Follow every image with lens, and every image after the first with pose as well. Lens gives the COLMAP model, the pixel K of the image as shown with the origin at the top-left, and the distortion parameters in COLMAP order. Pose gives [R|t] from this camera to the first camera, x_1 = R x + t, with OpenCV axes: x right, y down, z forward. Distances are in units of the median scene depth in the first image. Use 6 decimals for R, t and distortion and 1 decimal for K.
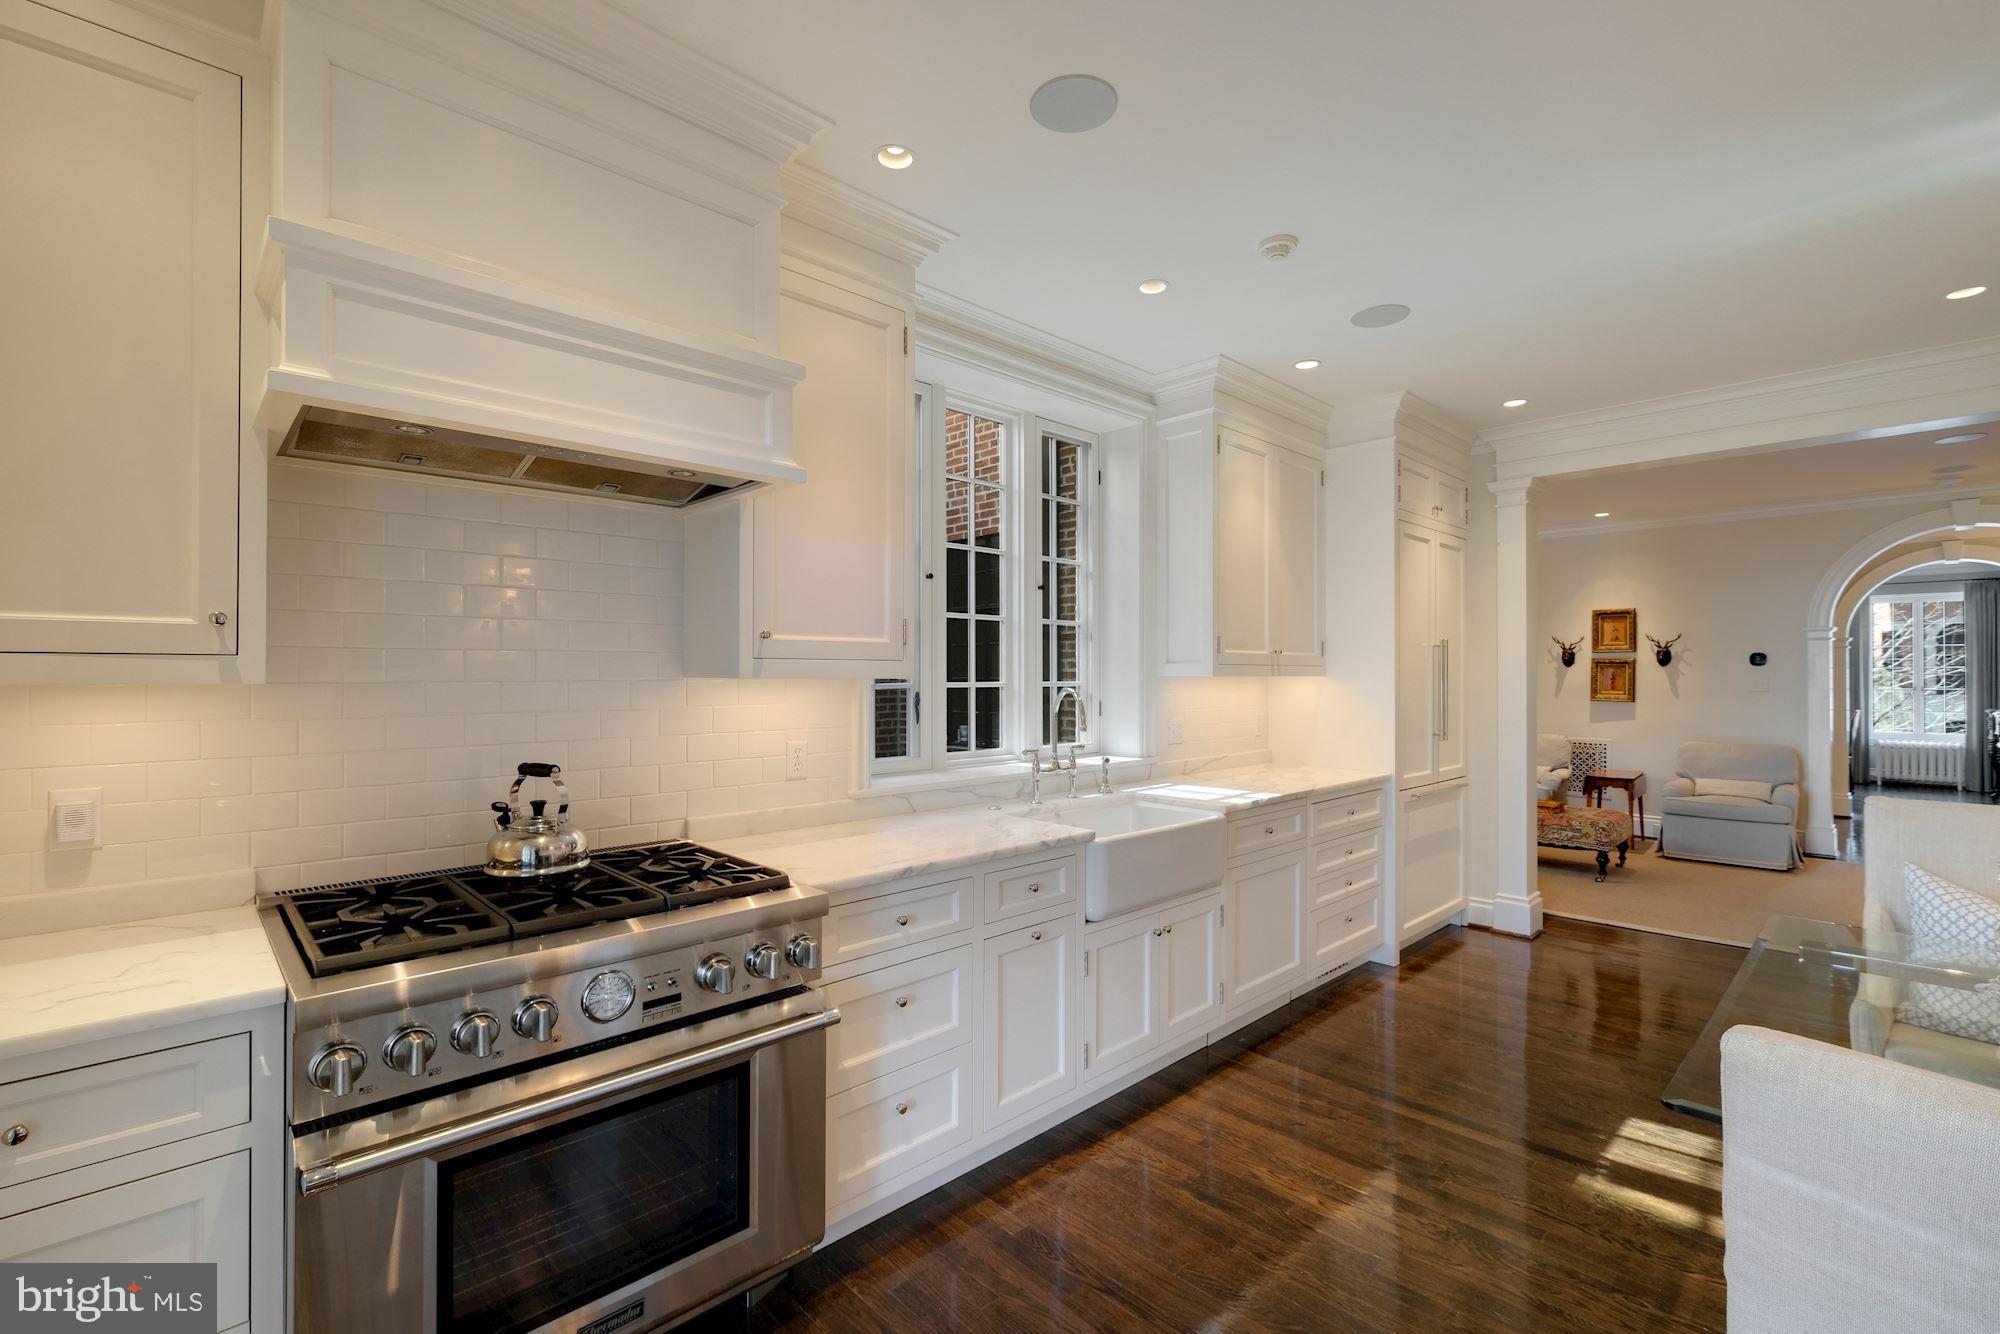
lens RADIAL K [[872.1, 0, 1006.6], [0, 872.1, 662.1], [0, 0, 1]] dist [0.000982, -0.000253]
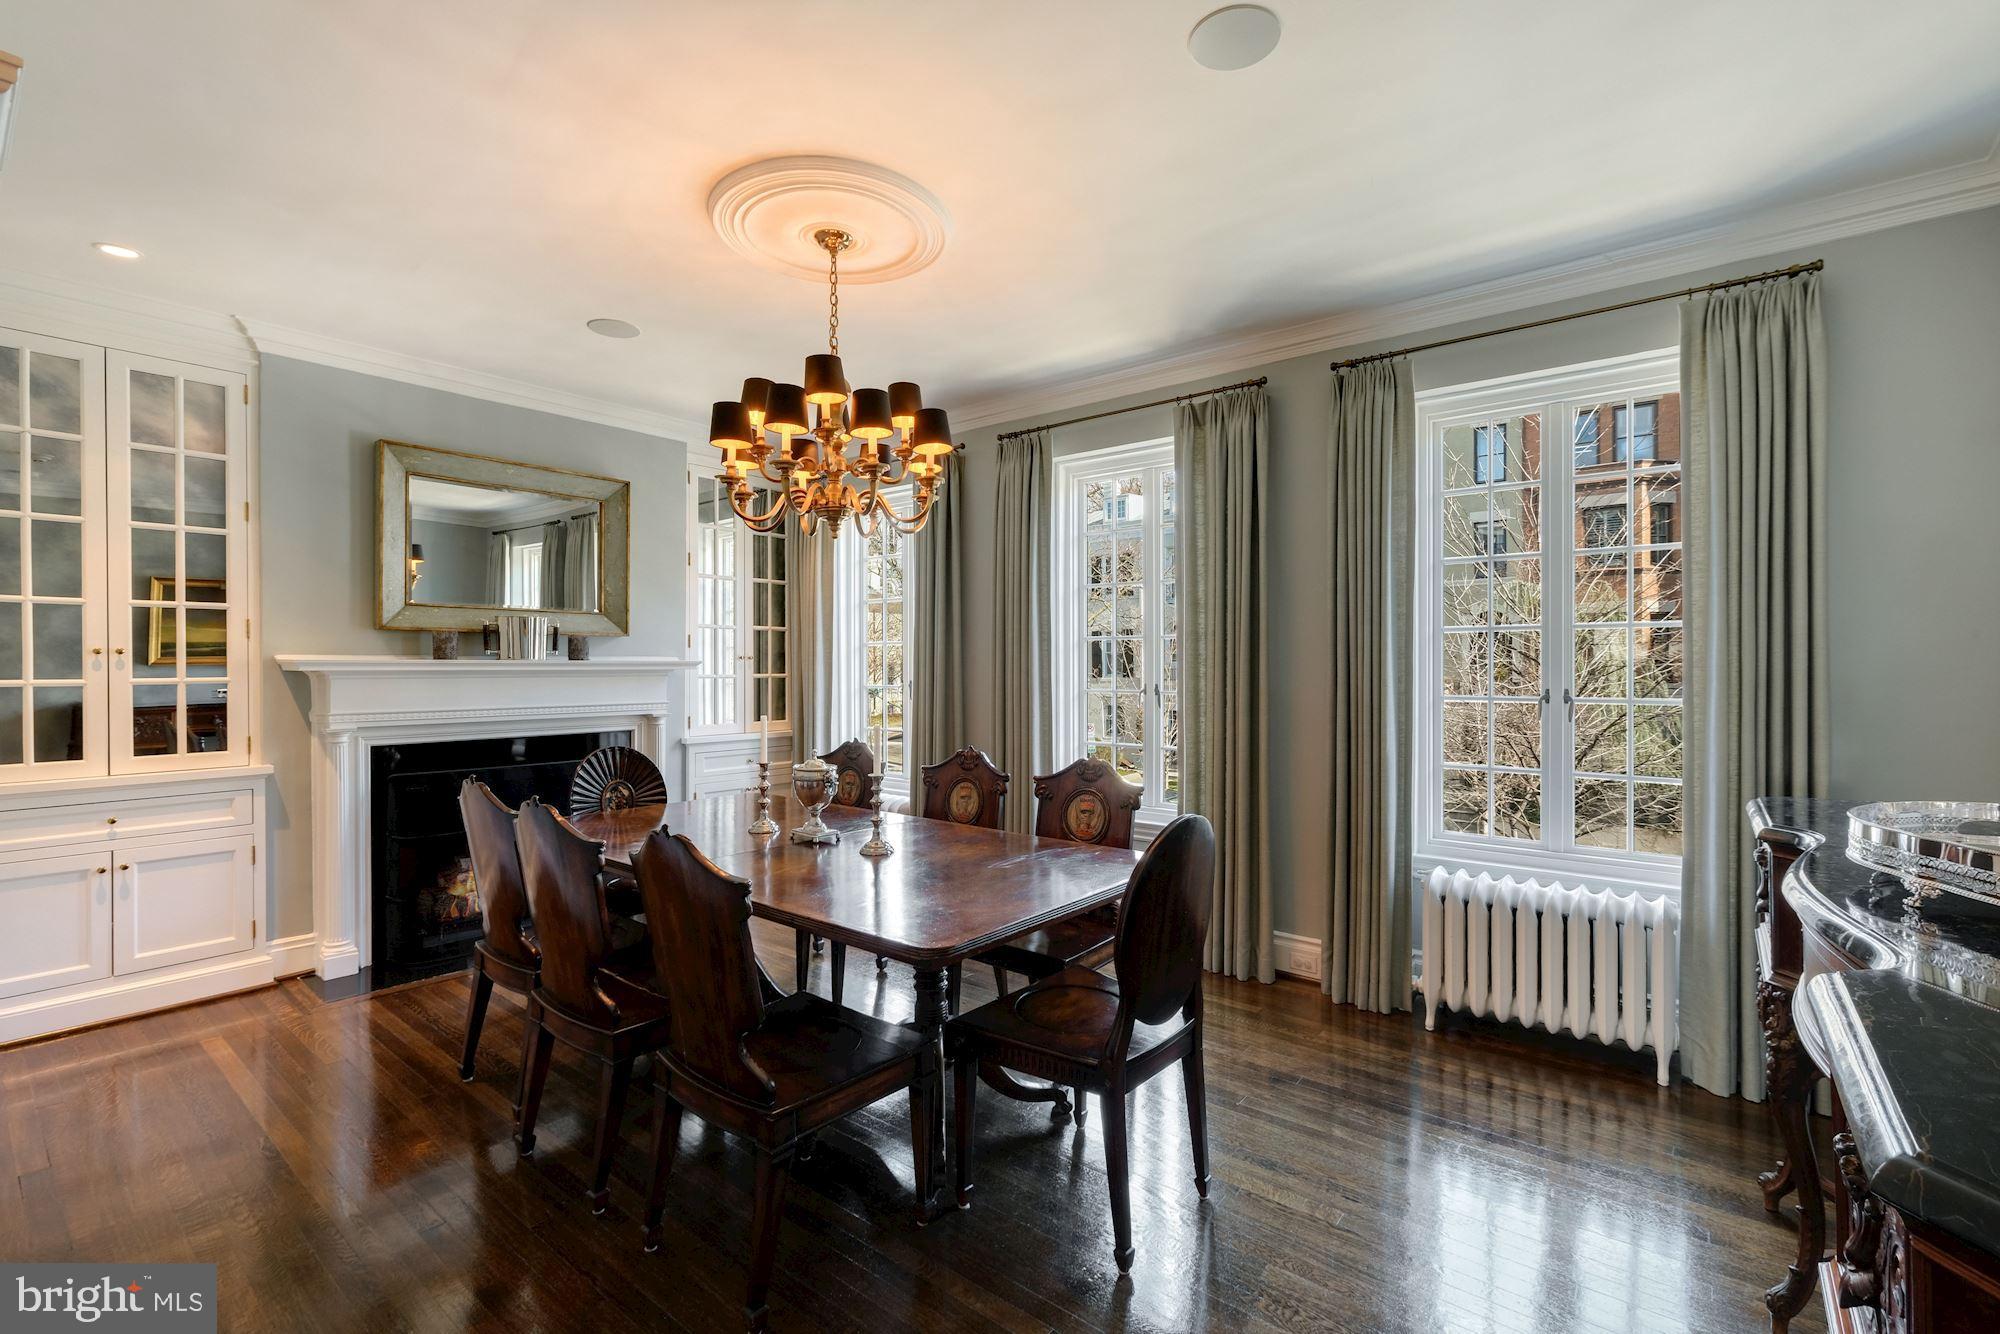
lens RADIAL K [[872.1, 0, 1016.8], [0, 872.1, 658.0], [0, 0, 1]] dist [0.000982, -0.000253]
pose [[0.990152, -0.000908, 0.139995, 1.166178], [-0.000123, 0.999973, 0.007360, 0.022304], [-0.139998, -0.007305, 0.990125, 1.037296]]
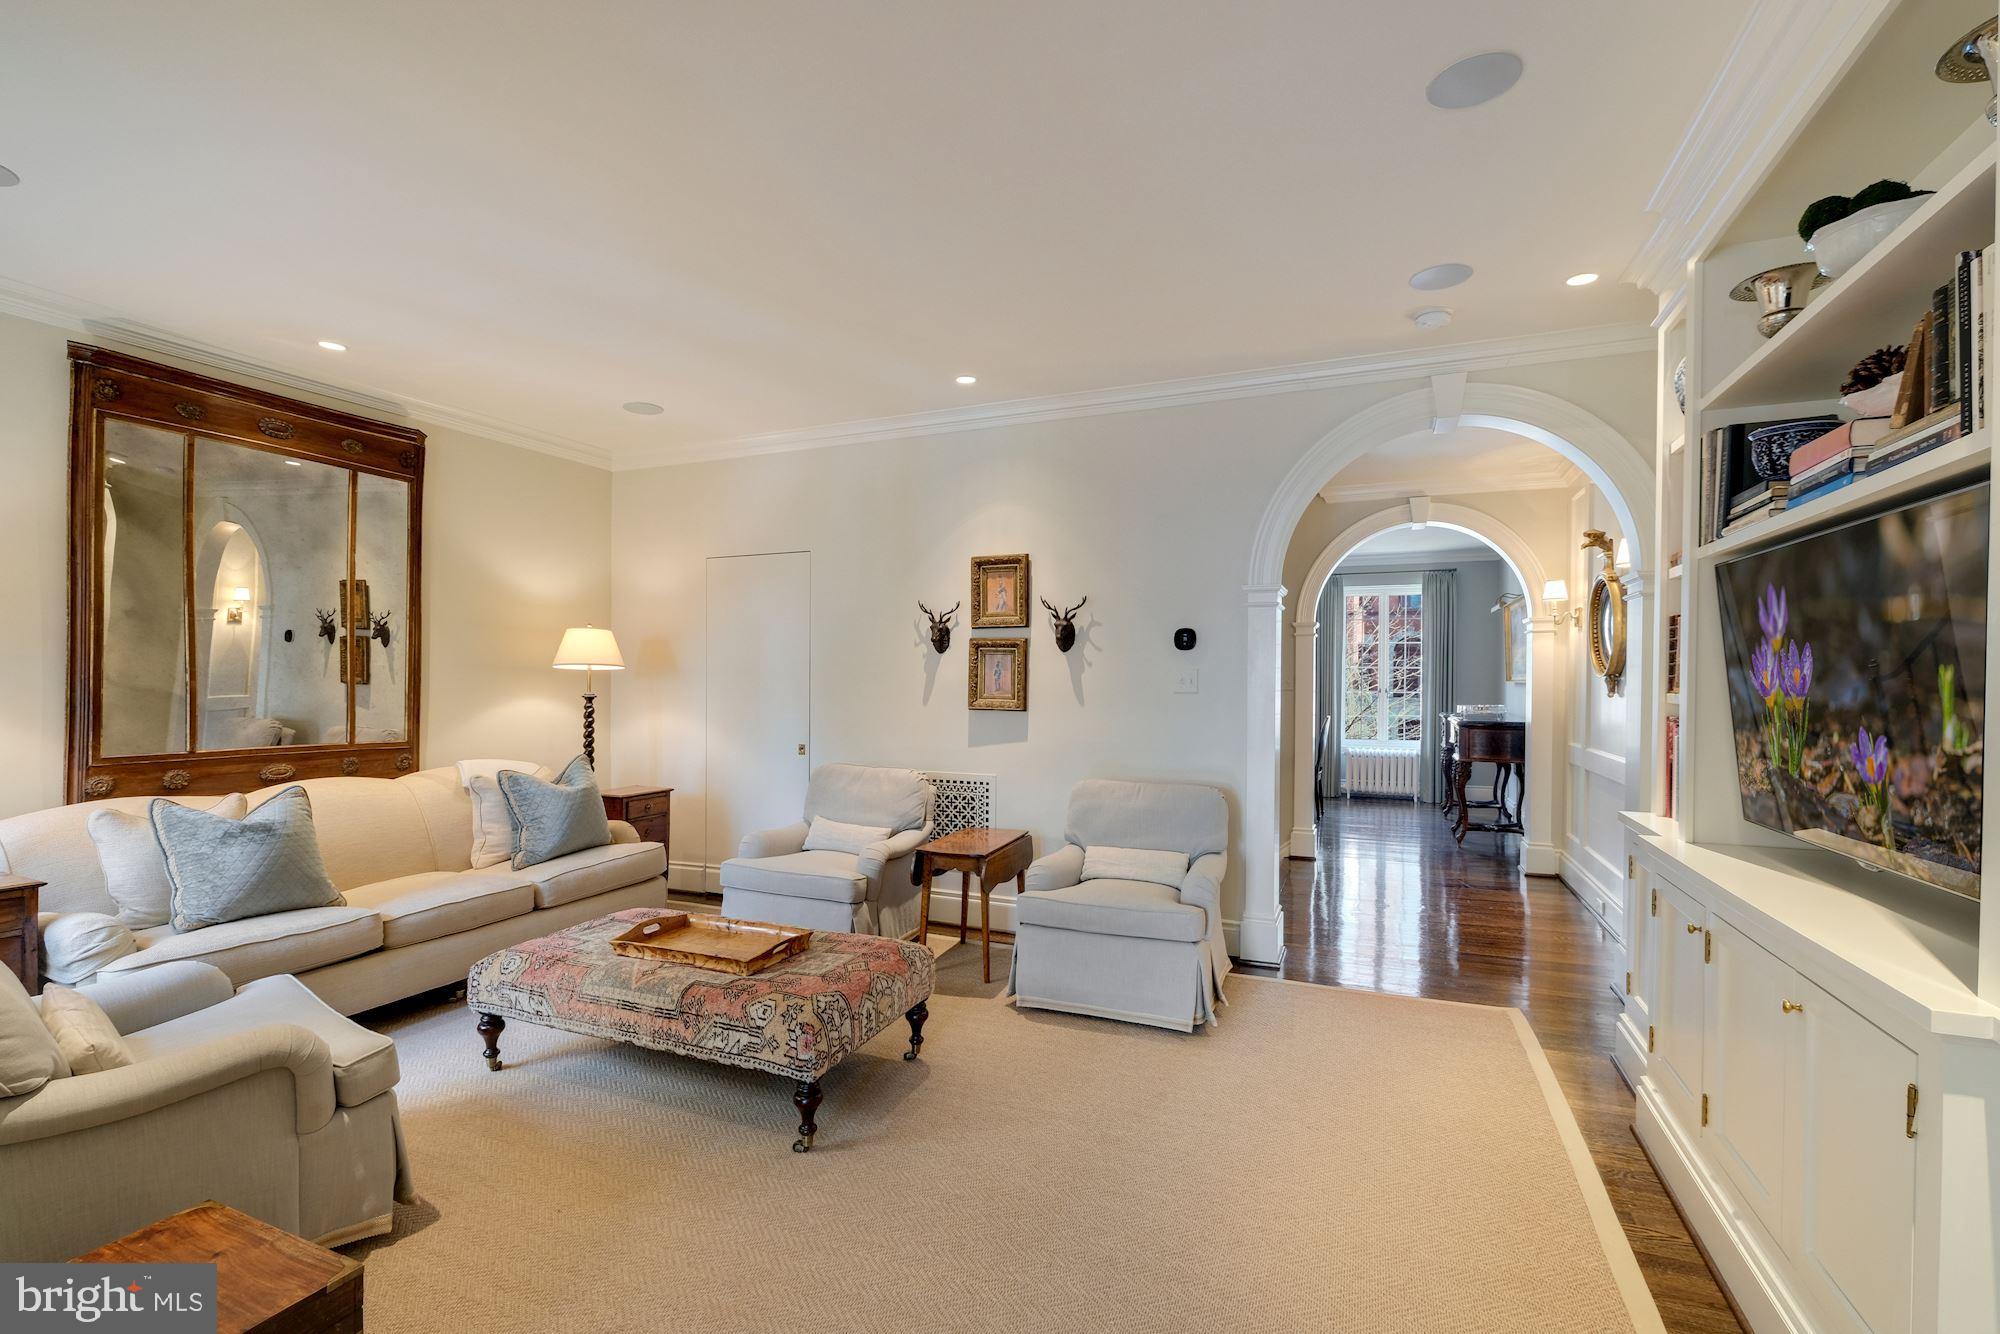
lens RADIAL K [[872.1, 0, 1005.5], [0, 872.1, 686.2], [0, 0, 1]] dist [0.000982, -0.000253]
pose [[0.920902, 0.001154, 0.389793, 0.464349], [-0.009135, 0.999785, 0.018622, 0.017311], [-0.389688, -0.020710, 0.920714, 0.447784]]
